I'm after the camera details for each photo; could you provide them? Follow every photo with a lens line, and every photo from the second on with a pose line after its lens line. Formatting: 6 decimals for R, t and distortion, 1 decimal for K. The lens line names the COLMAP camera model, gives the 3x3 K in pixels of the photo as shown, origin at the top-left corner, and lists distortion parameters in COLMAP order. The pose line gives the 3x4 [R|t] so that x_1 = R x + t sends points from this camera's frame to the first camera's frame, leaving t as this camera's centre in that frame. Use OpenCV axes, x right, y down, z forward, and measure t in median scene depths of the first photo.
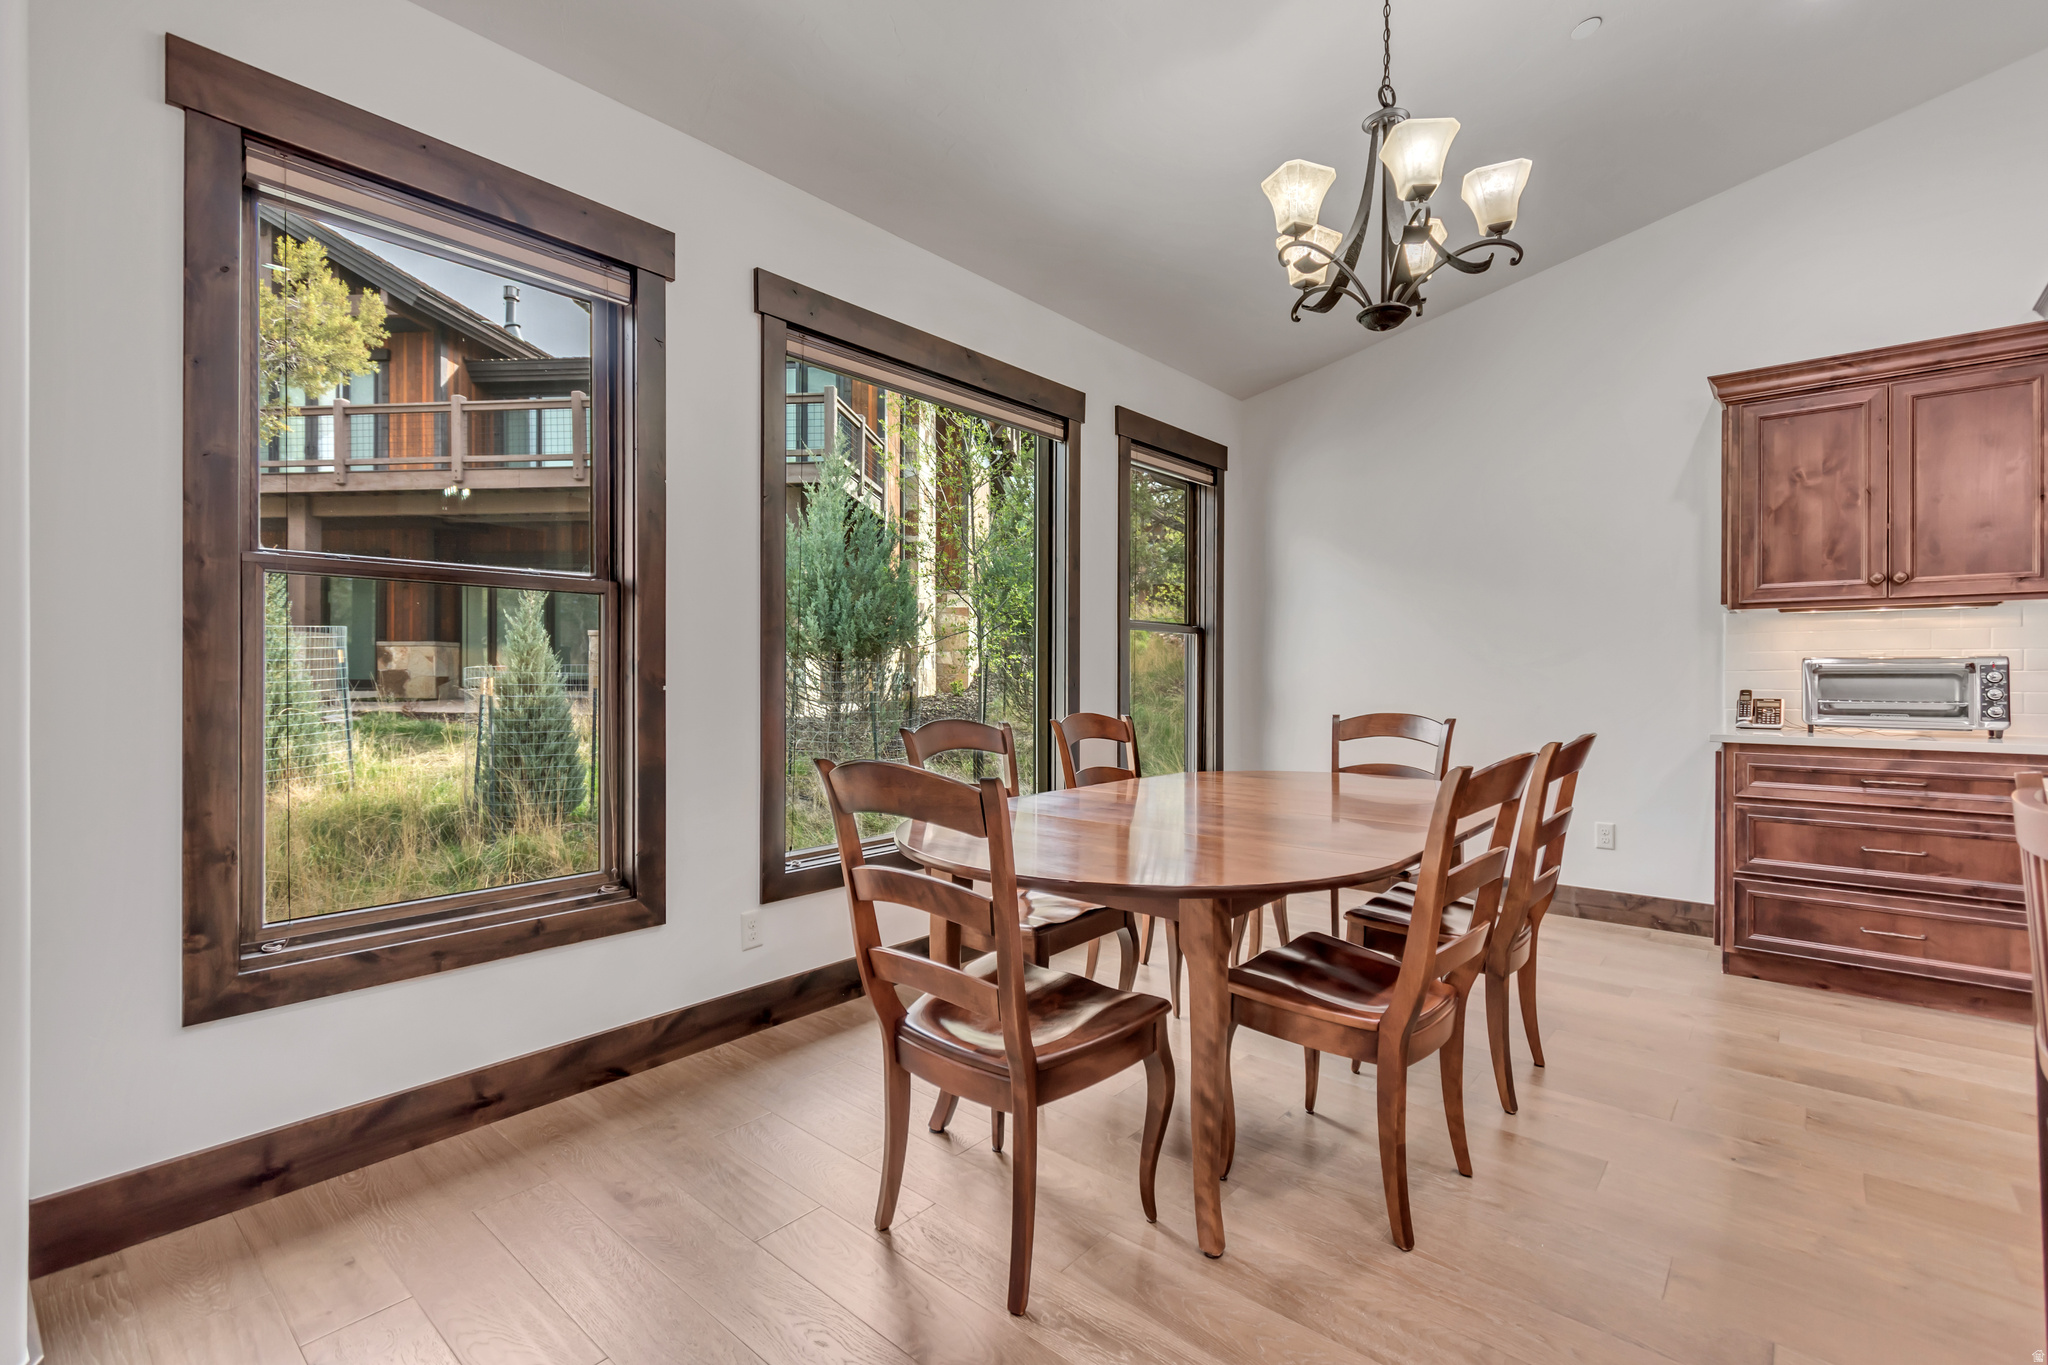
lens RADIAL K [[910.0, 0, 1025.3], [0, 910.0, 674.4], [0, 0, 1]] dist [0.000245, -0.002115]
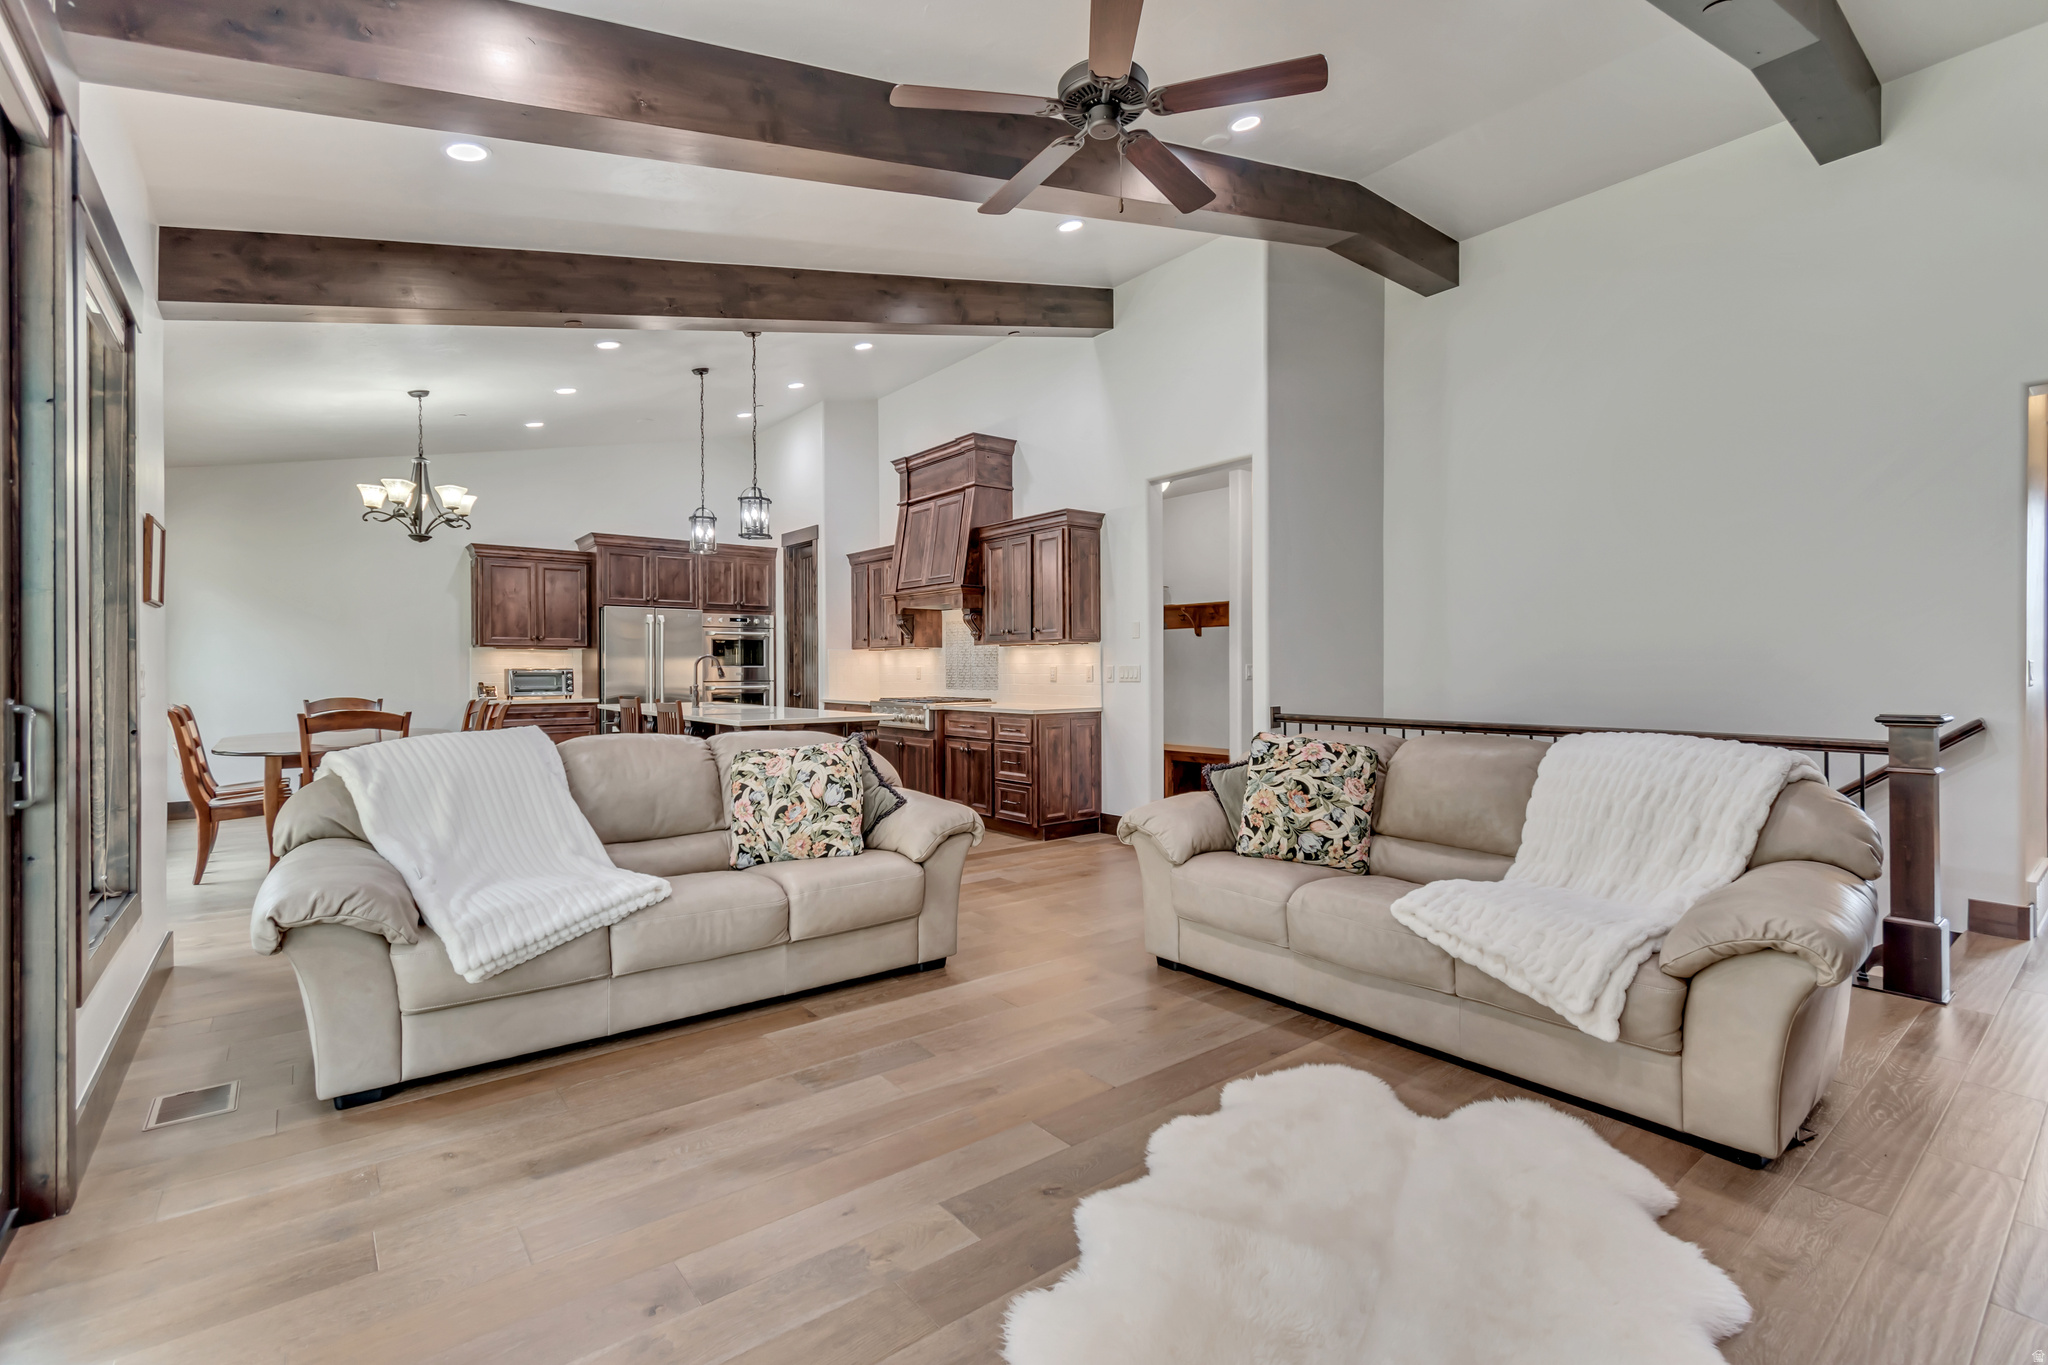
lens RADIAL K [[910.0, 0, 1037.4], [0, 910.0, 678.8], [0, 0, 1]] dist [0.000245, -0.002115]
pose [[0.176835, -0.011941, 0.984168, -1.223999], [0.001322, 0.999928, 0.011895, -0.016775], [-0.984240, -0.000803, 0.176838, -0.778134]]
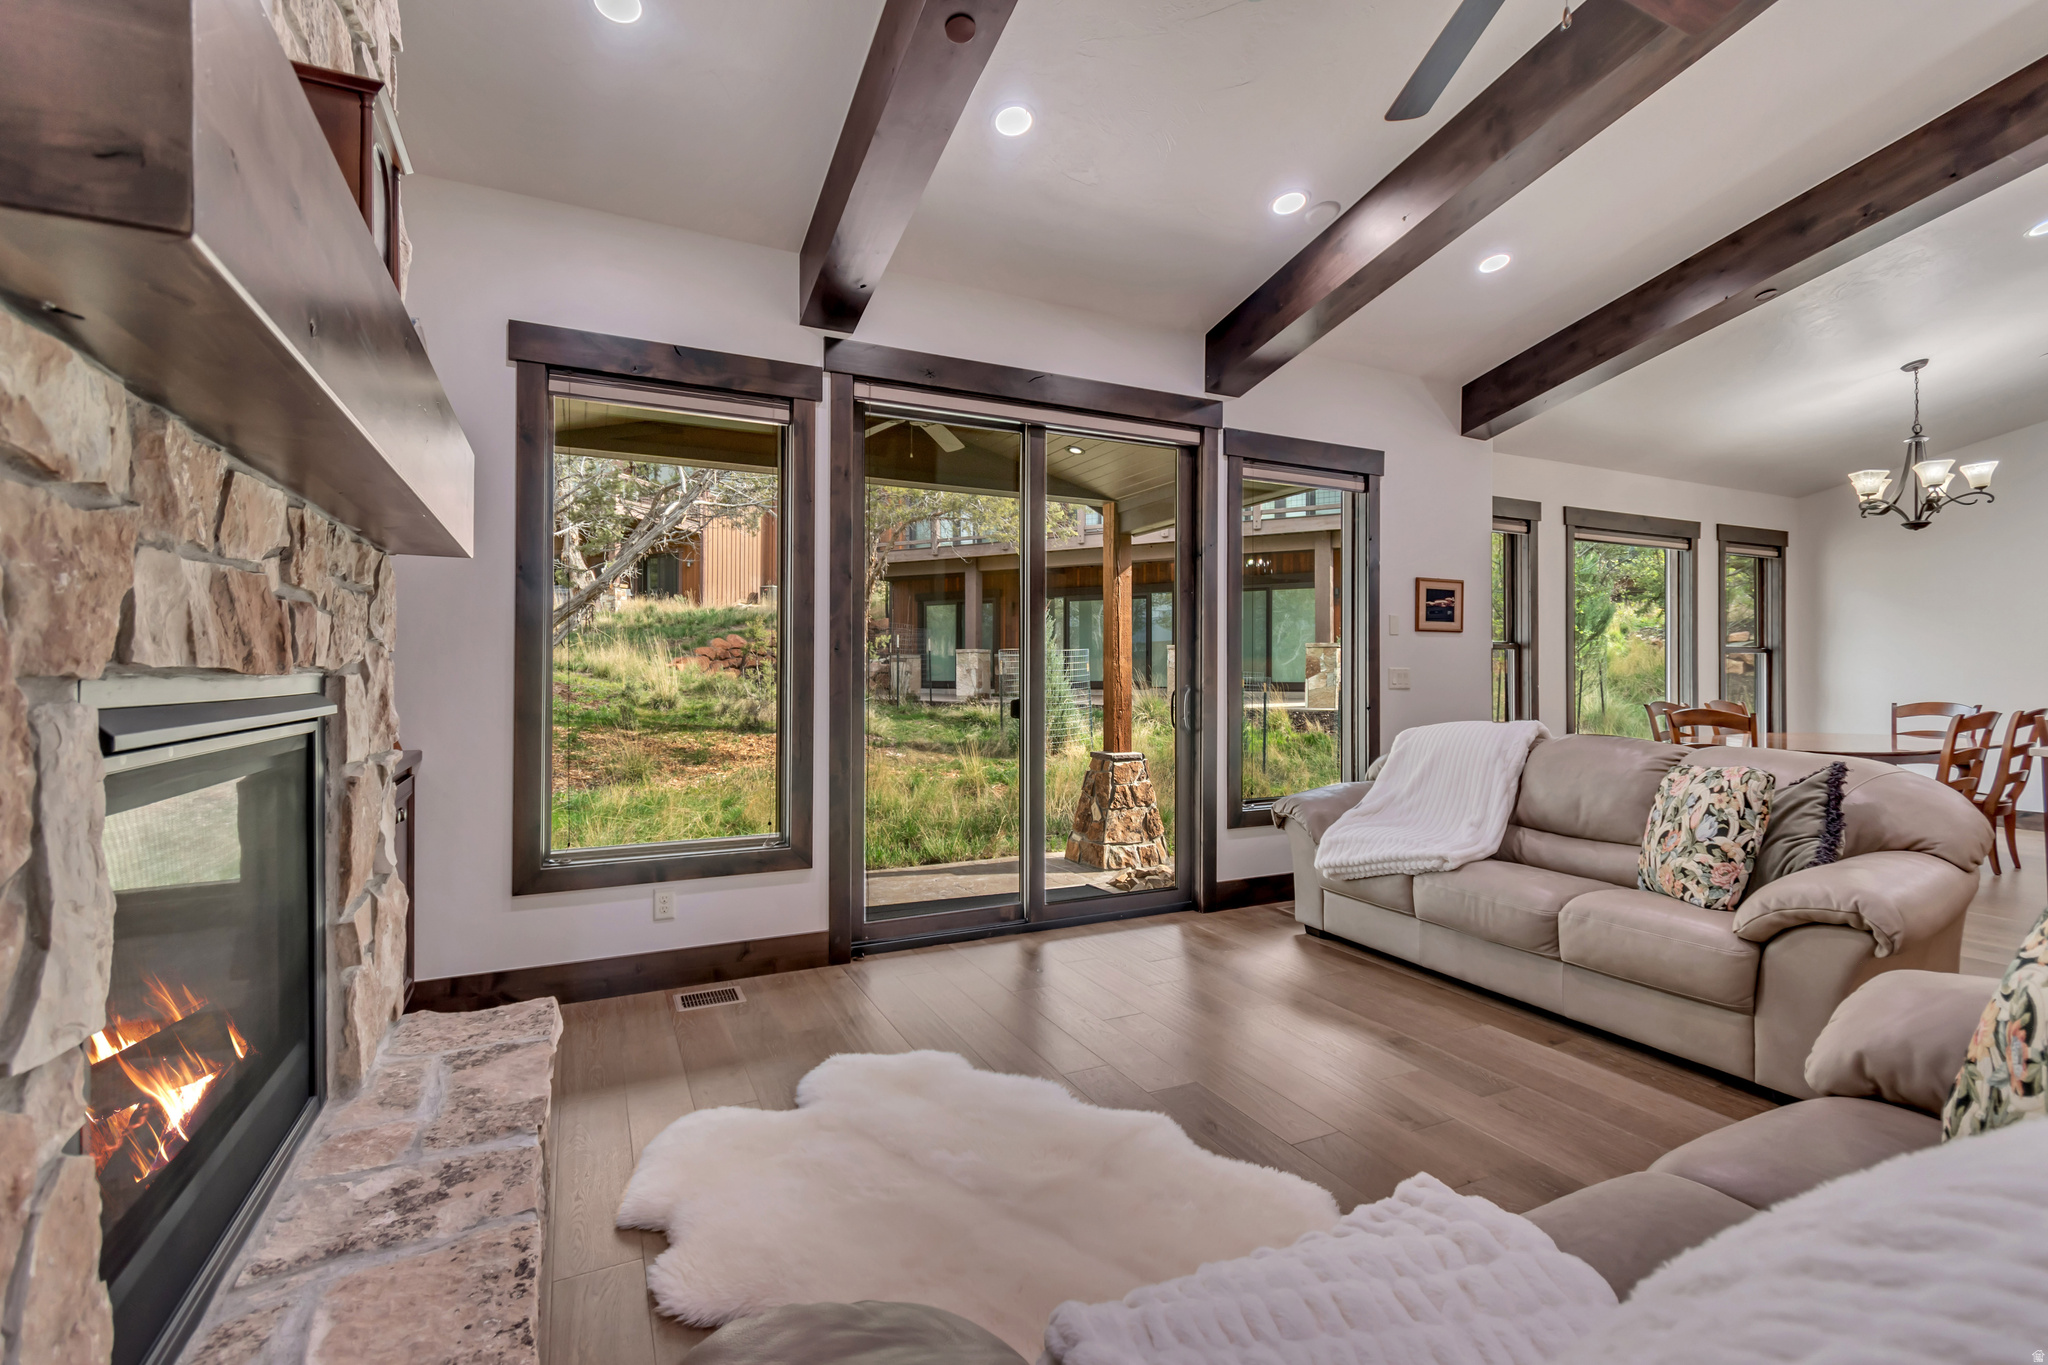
lens RADIAL K [[910.0, 0, 1016.2], [0, 910.0, 669.5], [0, 0, 1]] dist [0.000245, -0.002115]
pose [[0.915418, -0.006216, -0.402457, -0.515828], [0.003778, 0.999969, -0.006853, -0.014220], [0.402487, 0.004753, 0.915413, -1.354606]]
